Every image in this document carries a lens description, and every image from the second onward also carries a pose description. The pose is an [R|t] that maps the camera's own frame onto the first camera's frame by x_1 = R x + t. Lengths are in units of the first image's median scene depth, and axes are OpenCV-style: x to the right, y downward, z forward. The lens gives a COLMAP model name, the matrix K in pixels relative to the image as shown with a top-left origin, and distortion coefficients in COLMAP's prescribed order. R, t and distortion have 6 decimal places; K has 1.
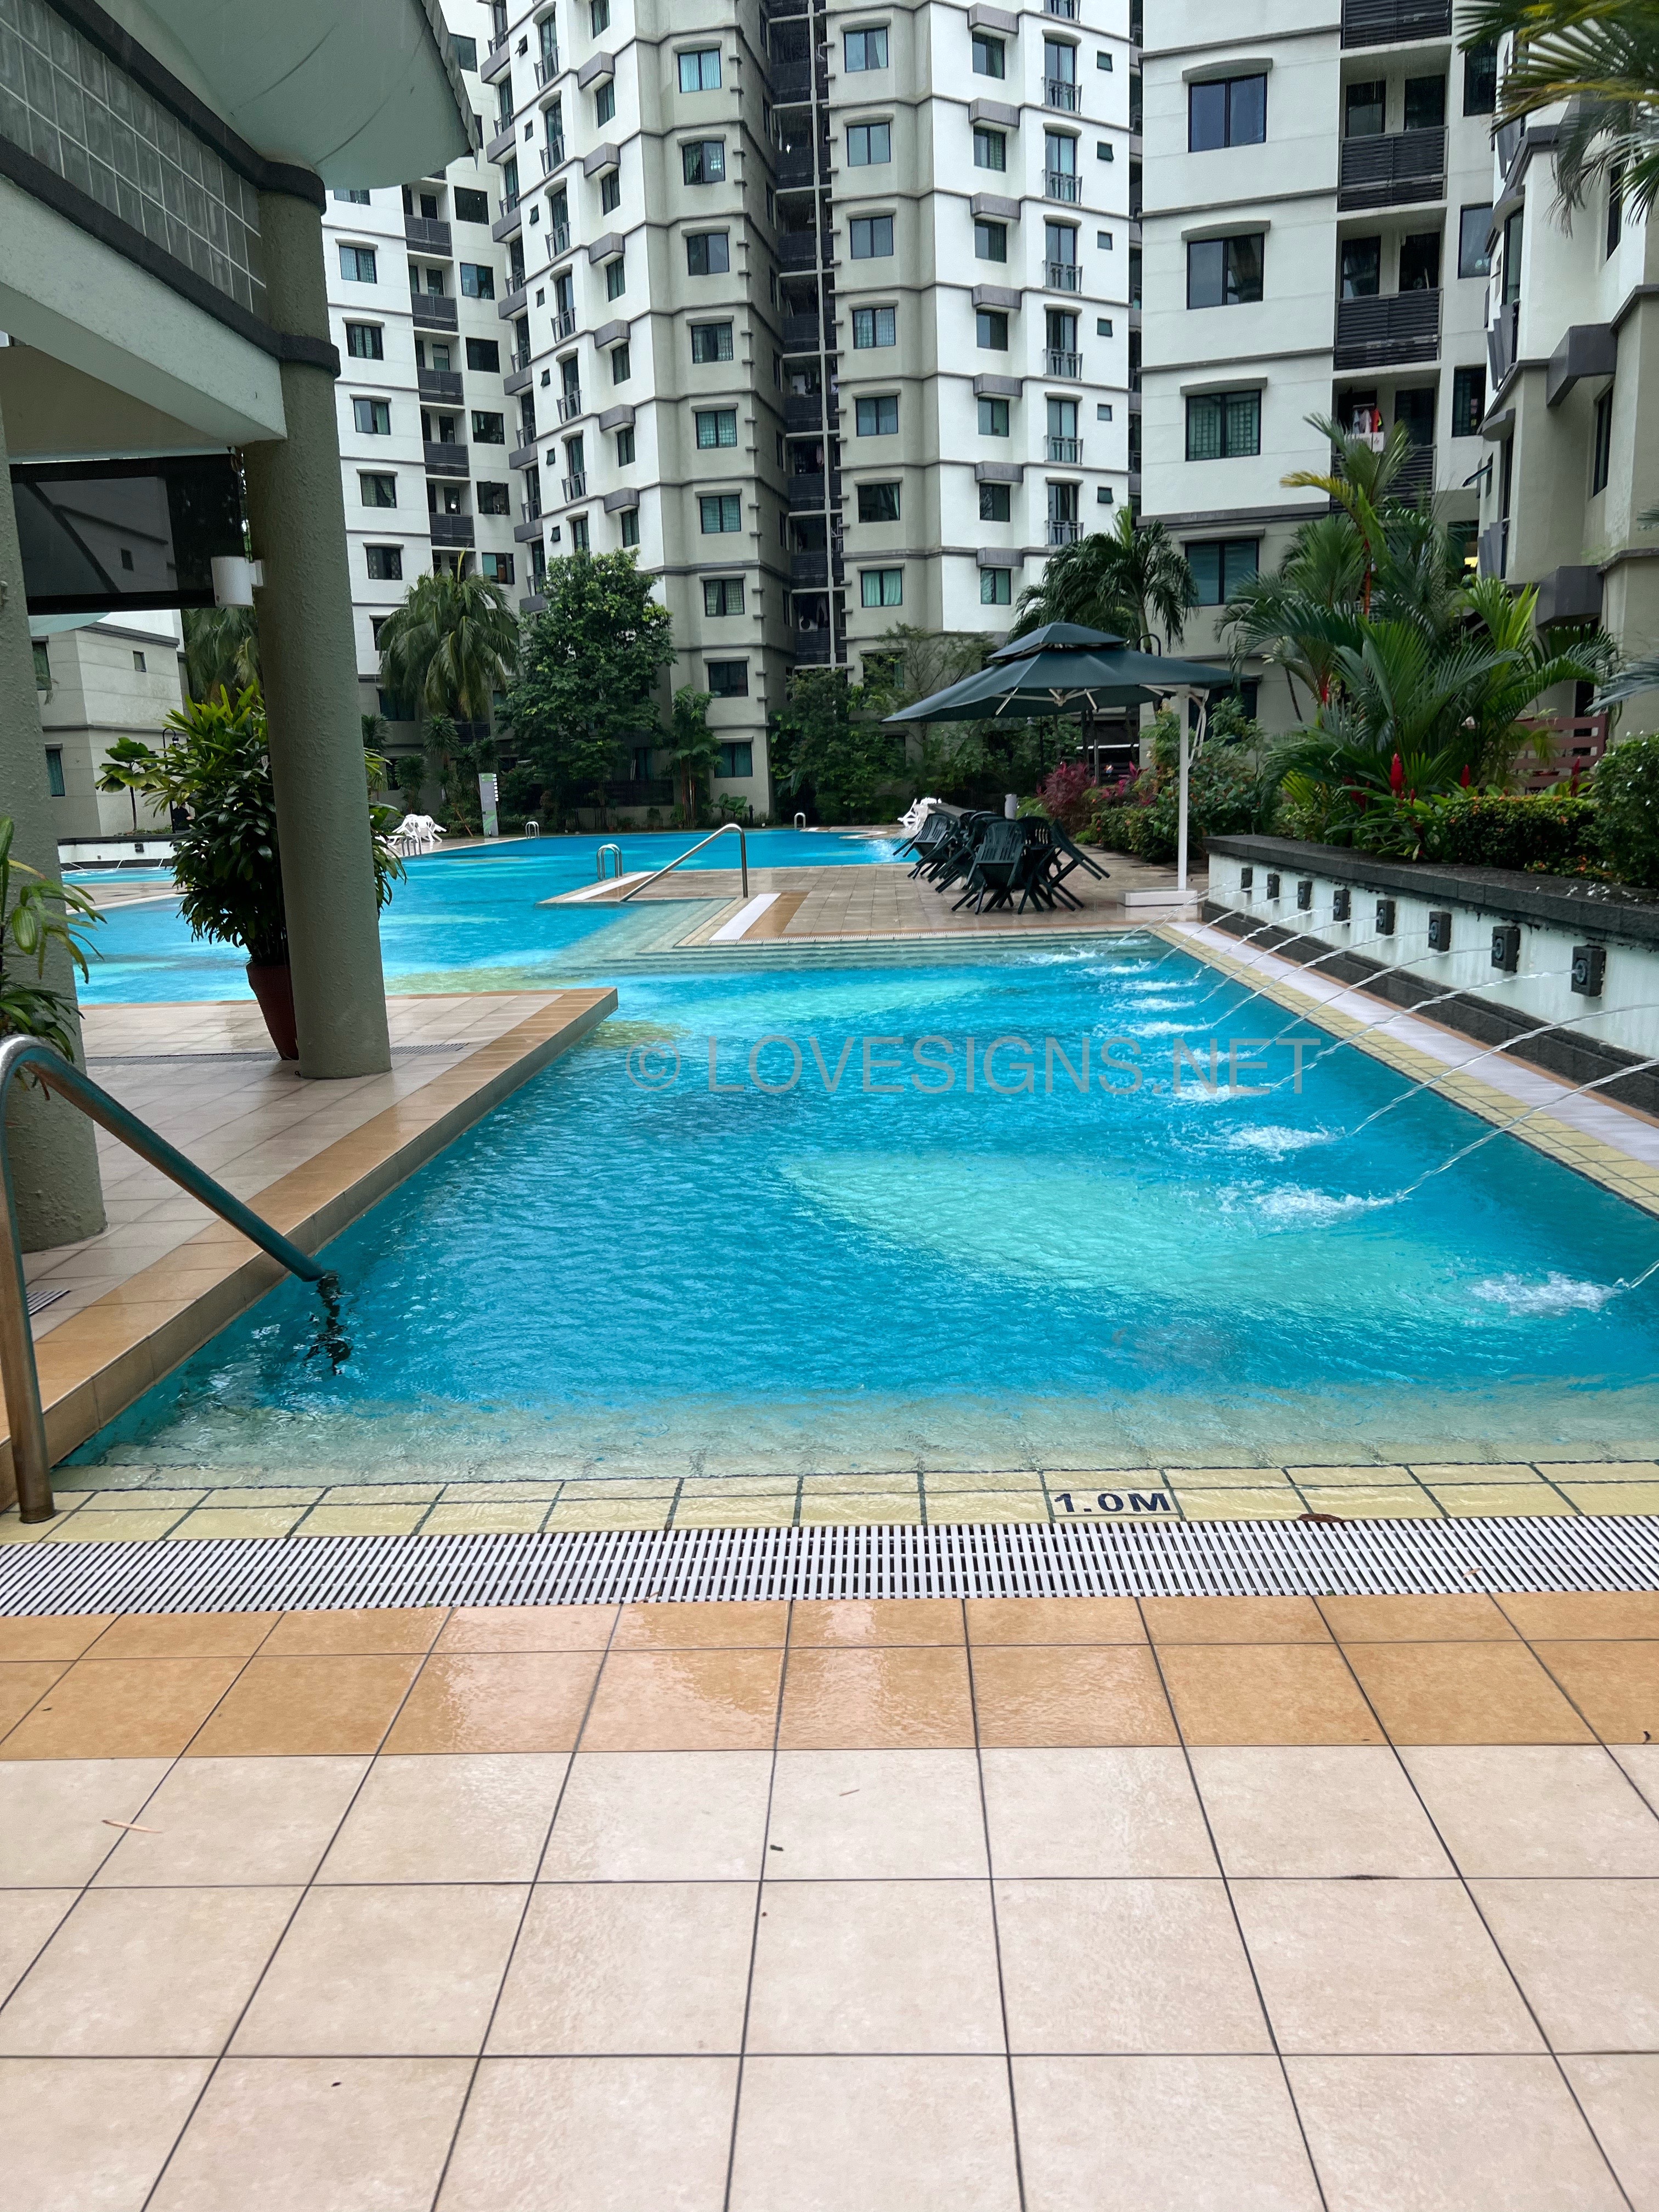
lens RADIAL K [[1663.0, 0, 819.0], [0, 1663.0, 1097.9], [0, 0, 1]] dist [0.050354, -0.053549]
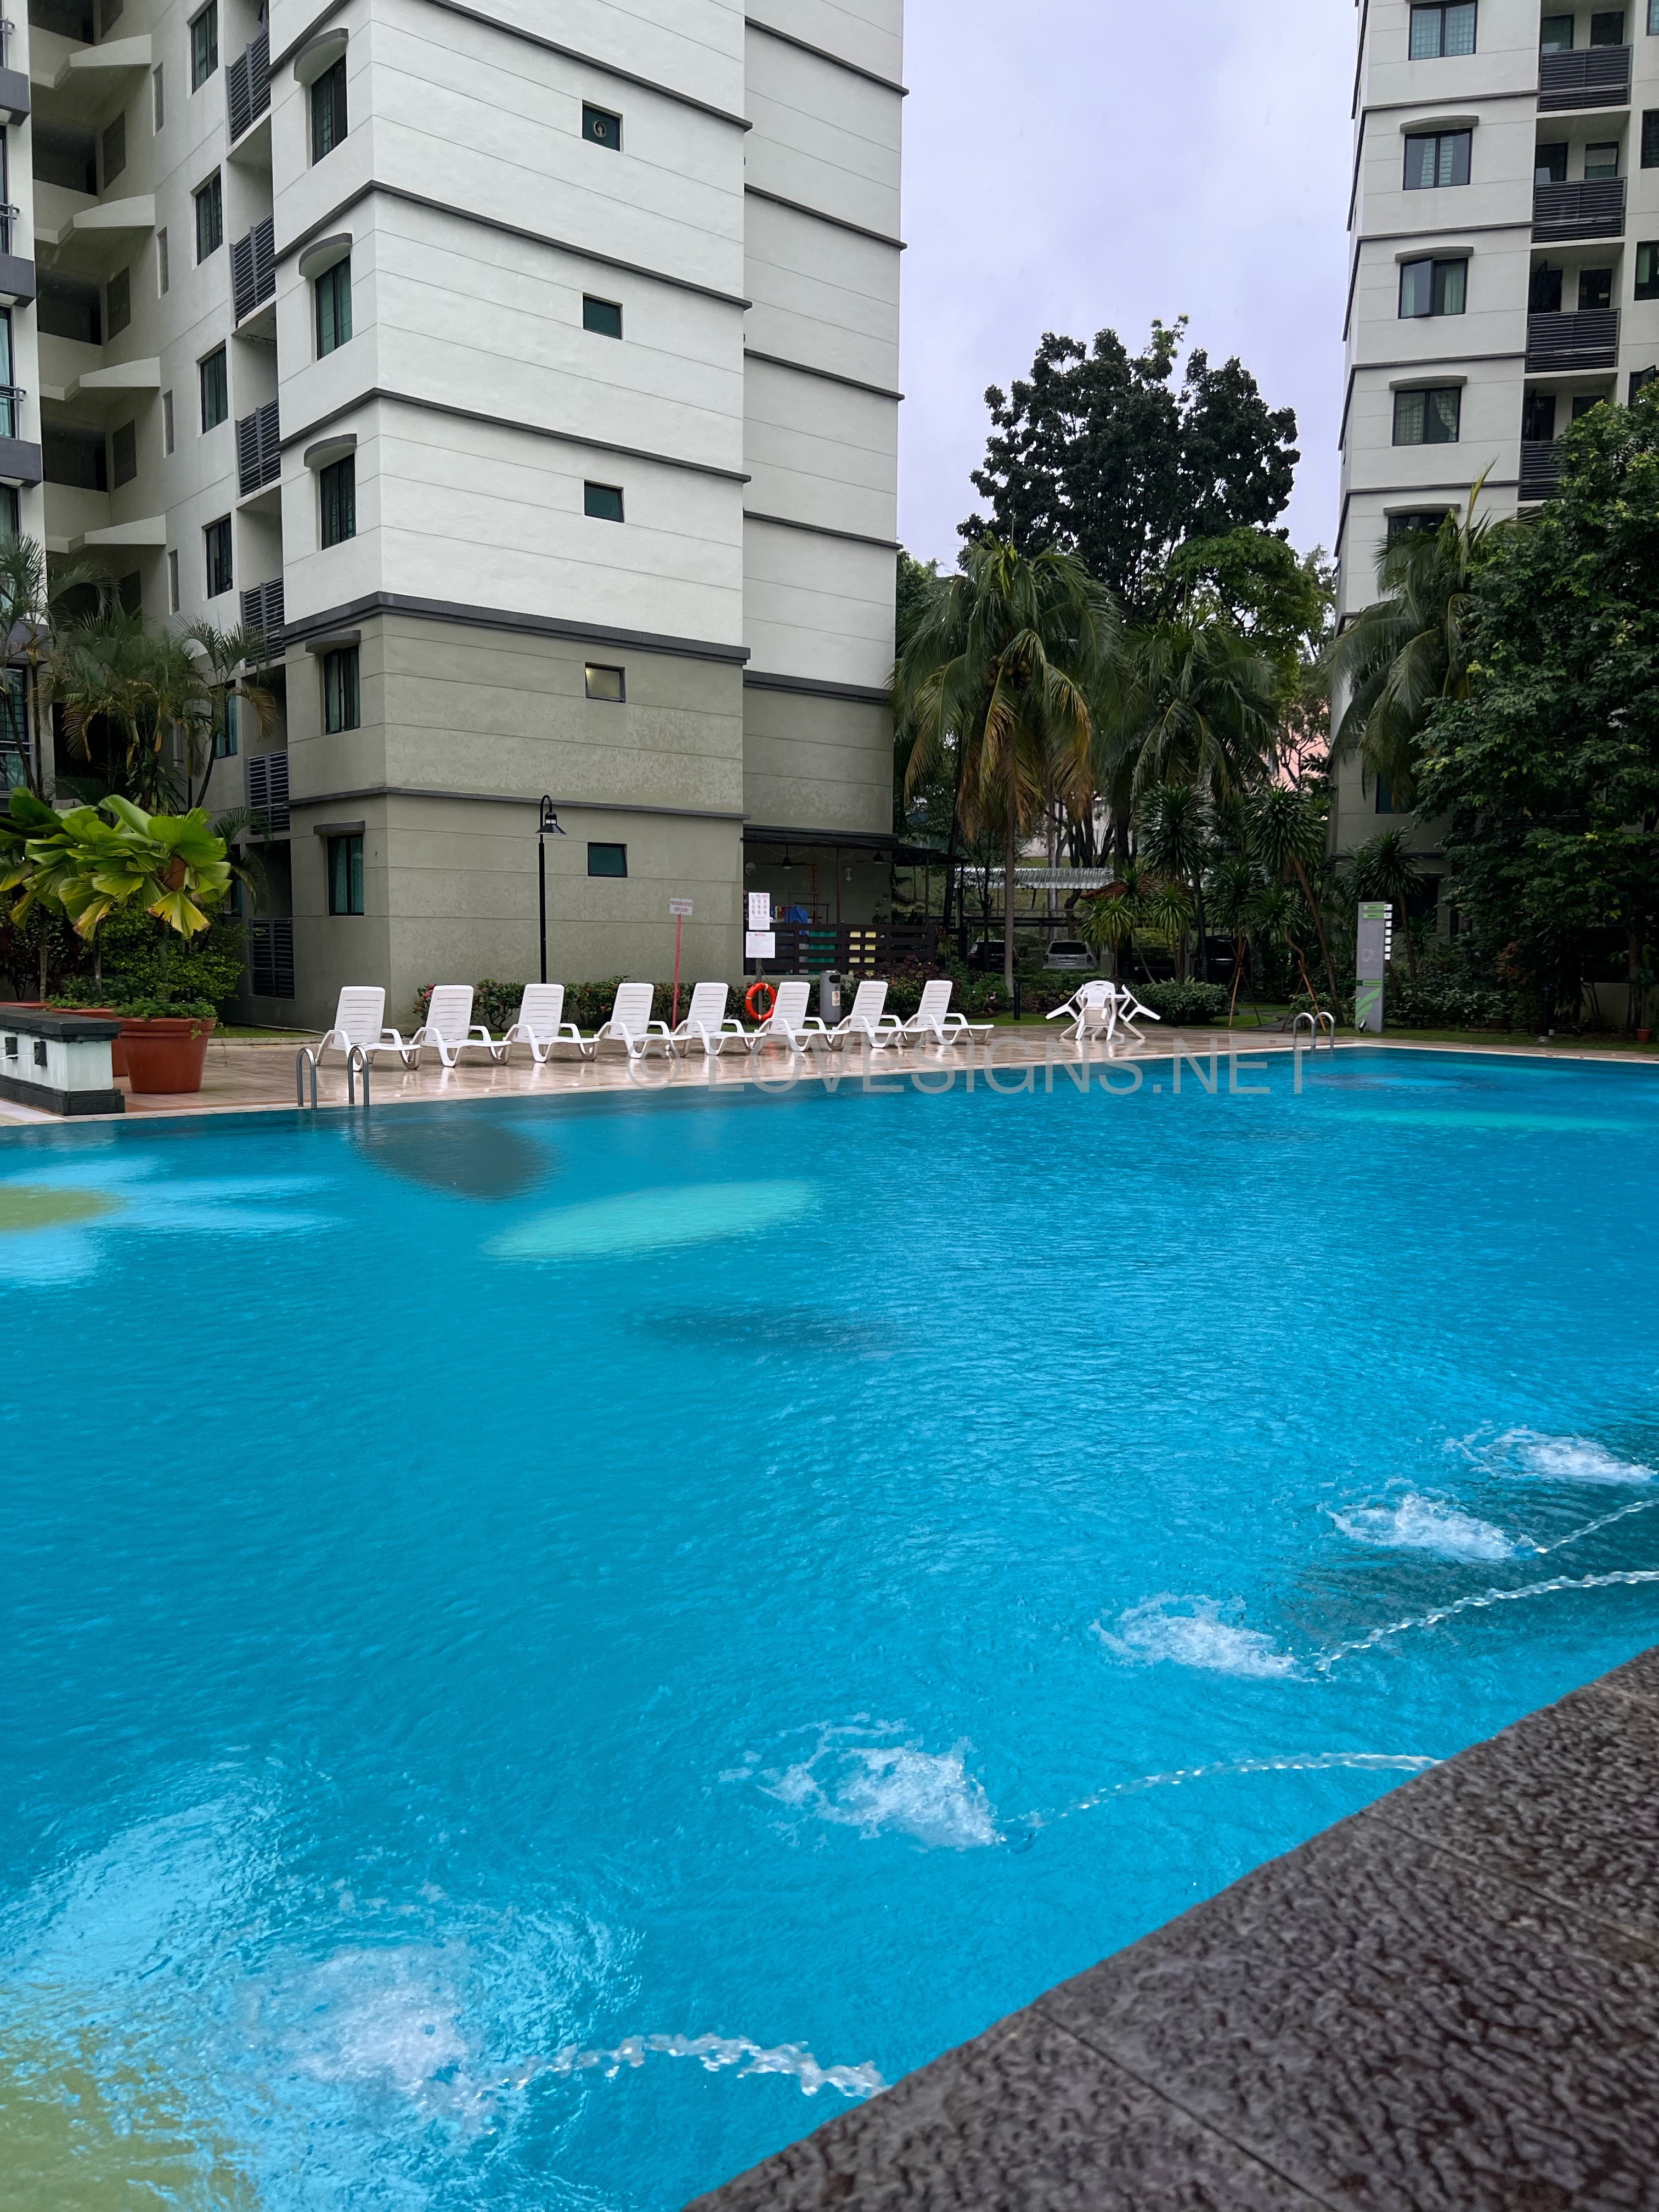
lens RADIAL K [[1663.0, 0, 819.0], [0, 1663.0, 1097.9], [0, 0, 1]] dist [0.050354, -0.053549]
pose [[0.661986, 0.110924, -0.741263, 0.056487], [-0.171908, 0.985094, -0.006111, -0.109031], [0.729536, 0.131474, 0.671187, 0.568843]]
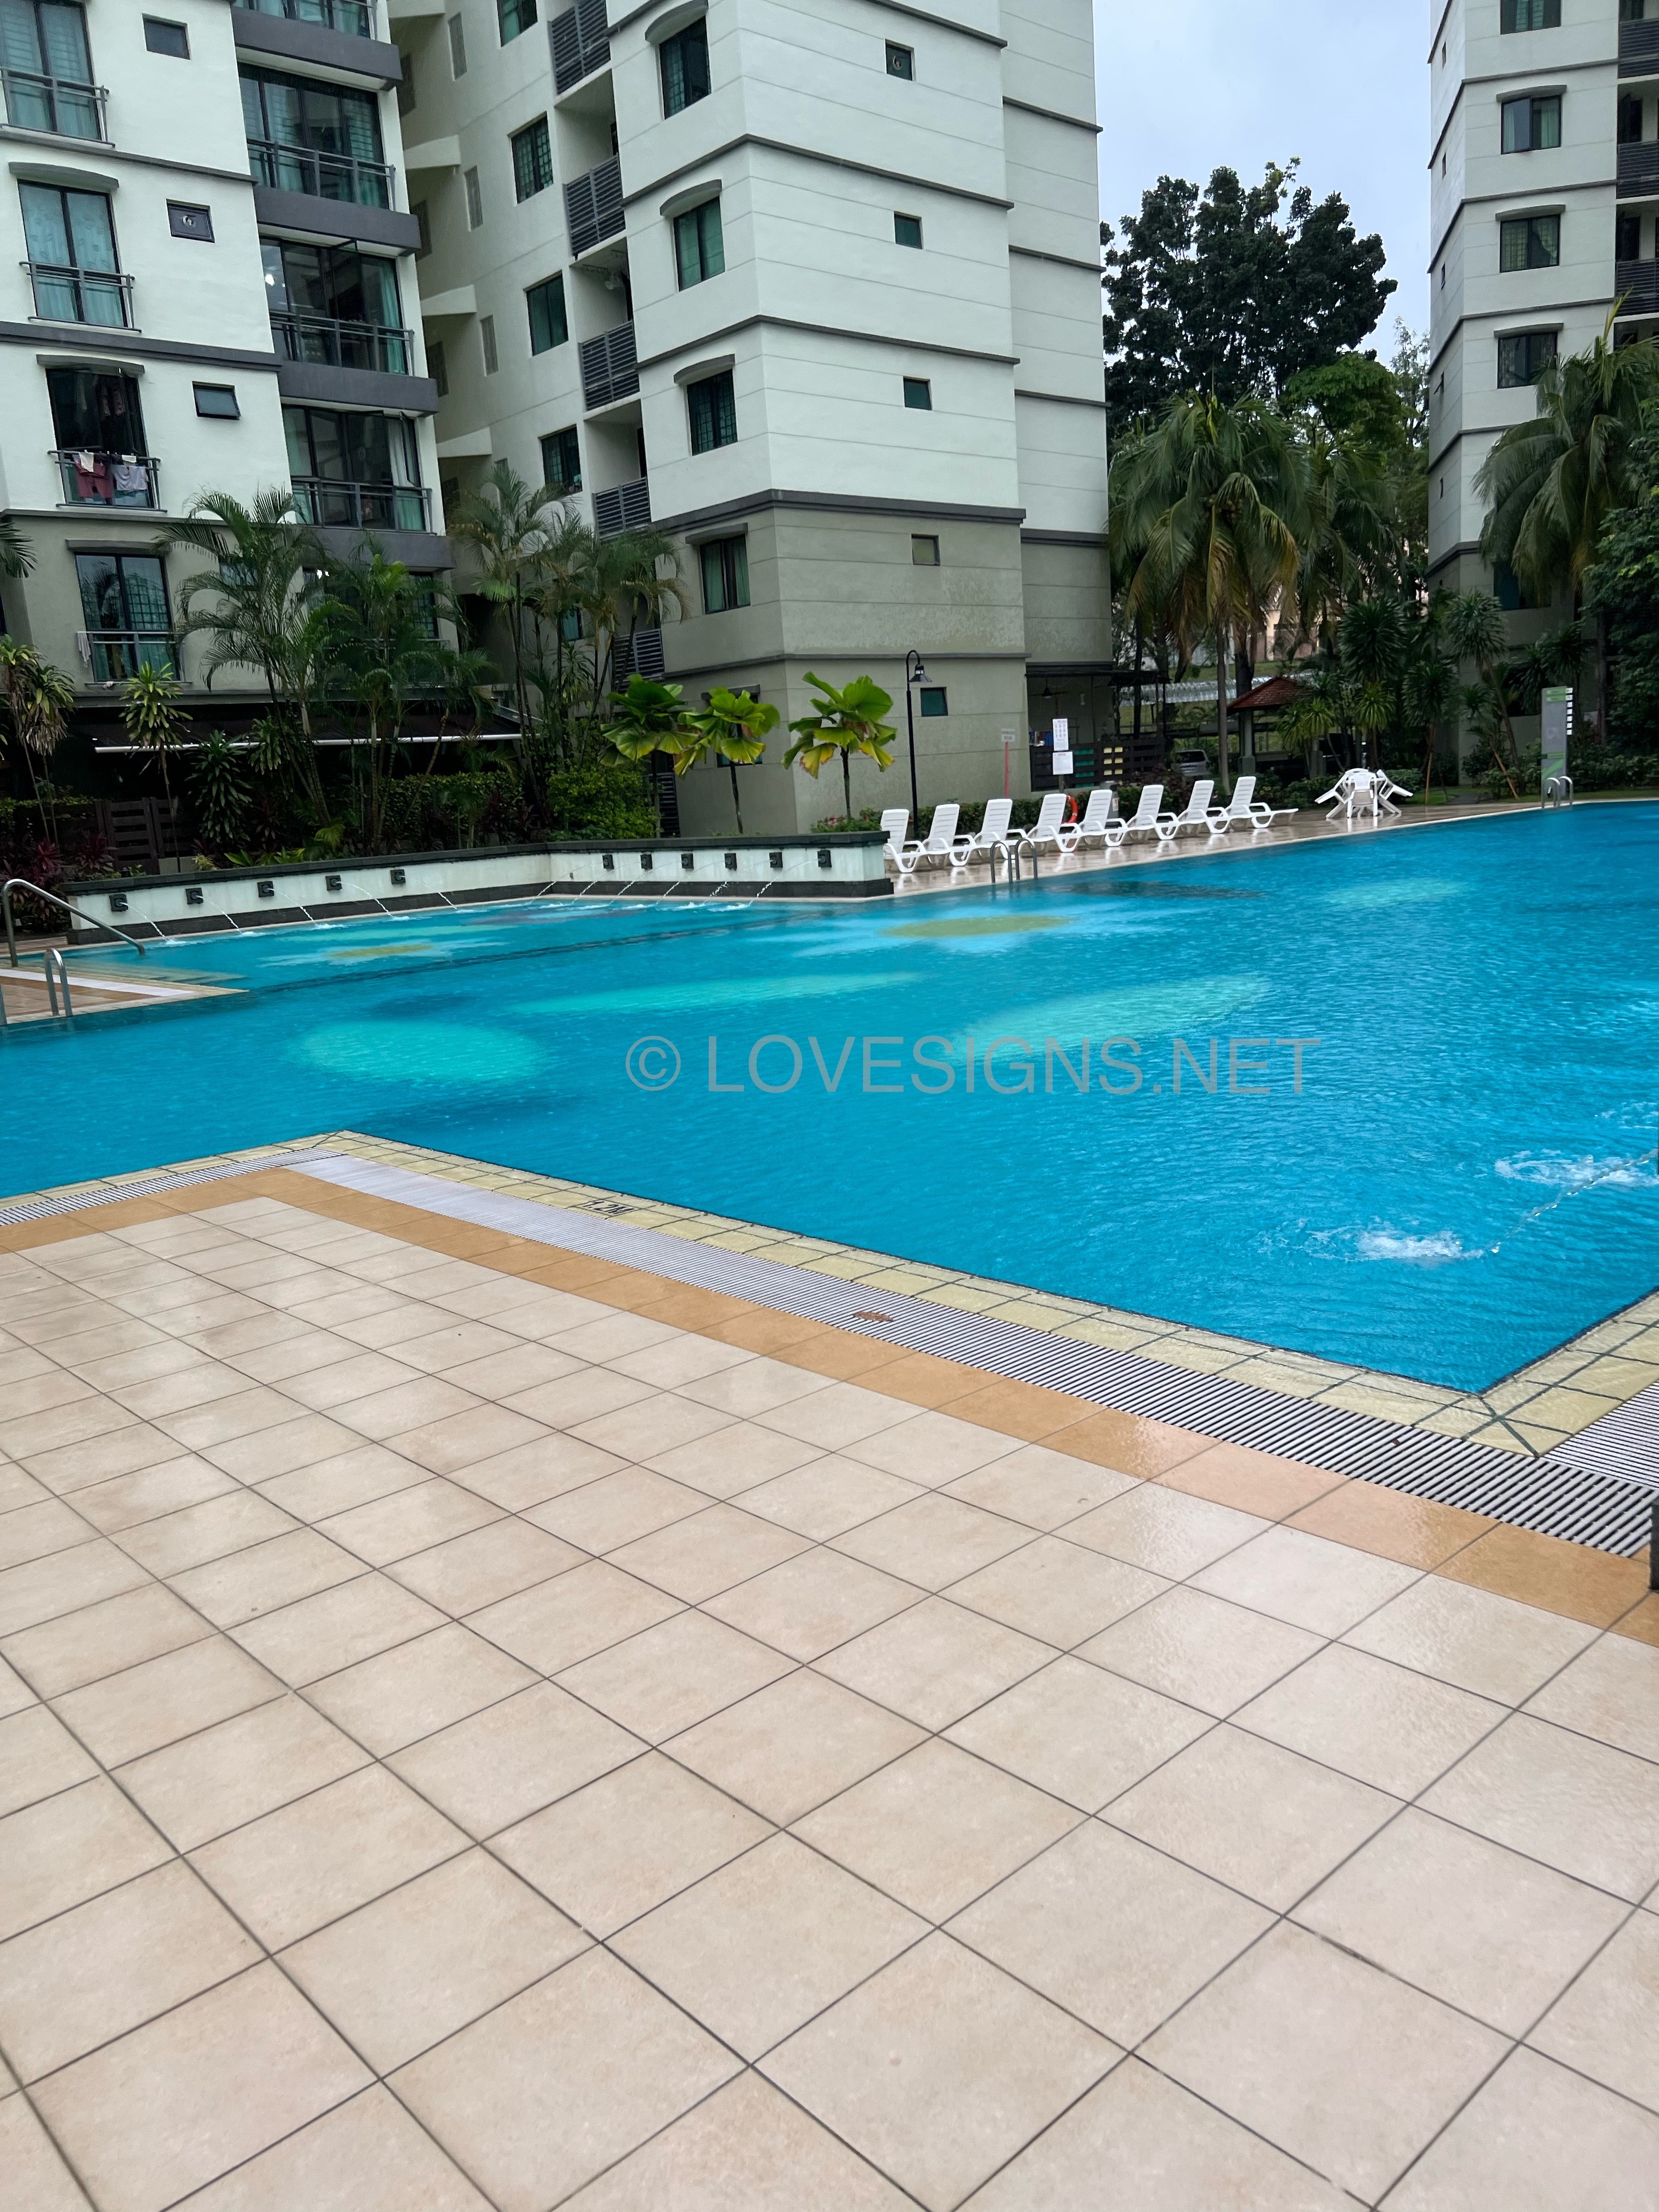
lens RADIAL K [[1659.1, 0, 822.0], [0, 1659.1, 1122.3], [0, 0, 1]] dist [0.051727, -0.059447]
pose [[0.691297, 0.134288, -0.709983, 0.056399], [-0.092010, 0.990940, 0.097840, -0.078517], [0.716689, -0.002311, 0.697389, 0.412957]]
